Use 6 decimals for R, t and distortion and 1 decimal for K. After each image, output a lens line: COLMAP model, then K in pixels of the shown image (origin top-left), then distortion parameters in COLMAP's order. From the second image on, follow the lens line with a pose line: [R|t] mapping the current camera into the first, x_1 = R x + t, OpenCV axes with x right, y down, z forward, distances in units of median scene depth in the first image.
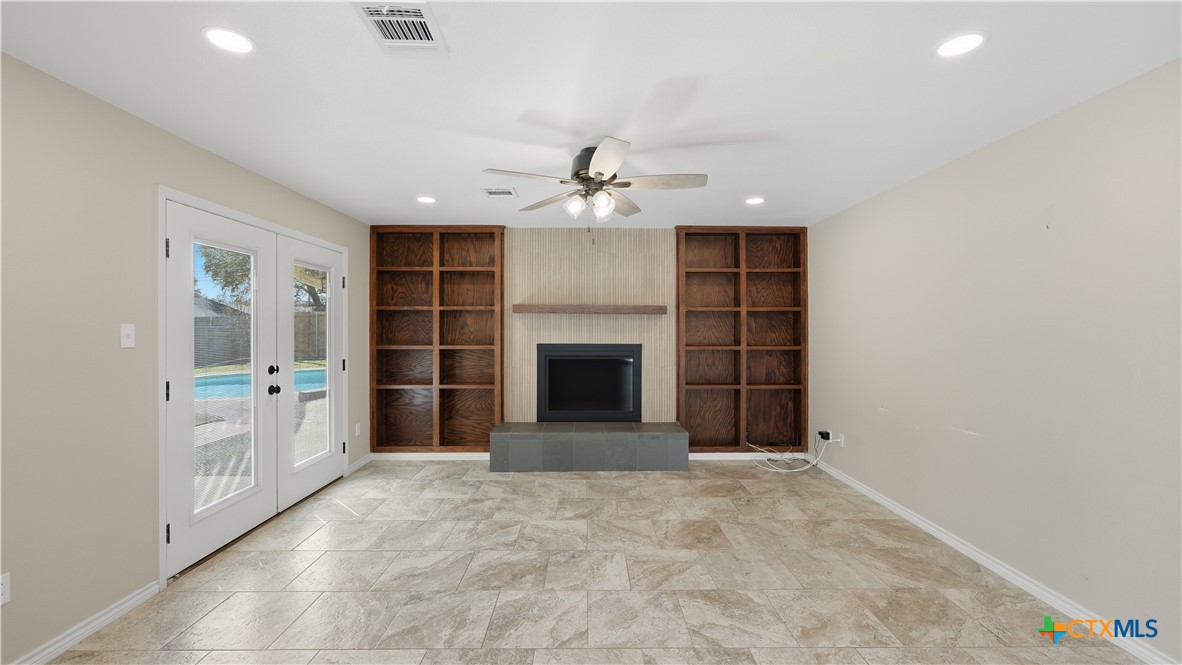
lens RADIAL K [[480.6, 0, 590.7], [0, 480.6, 329.5], [0, 0, 1]] dist [-0.000057, 0.000084]
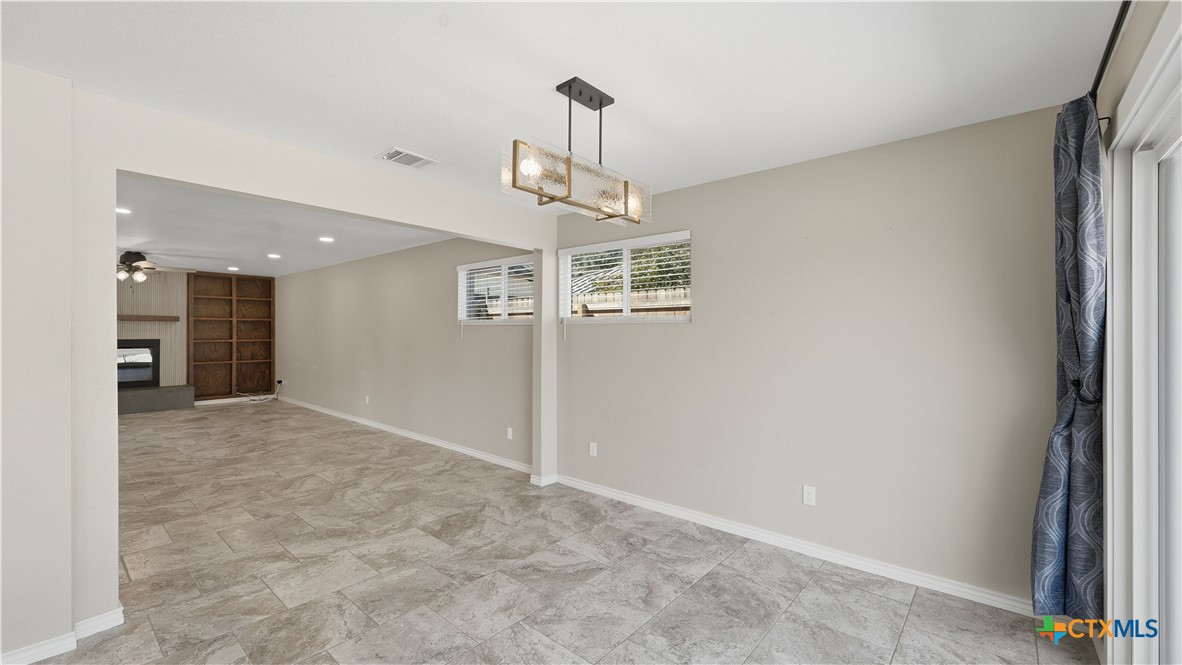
lens RADIAL K [[476.3, 0, 590.1], [0, 476.3, 331.5], [0, 0, 1]] dist [-0.000657, 0.000372]
pose [[0.662137, 0.000063, 0.749383, -0.144929], [-0.000934, 0.999999, 0.000741, 0.001148], [-0.749382, -0.001190, 0.662137, -1.220708]]
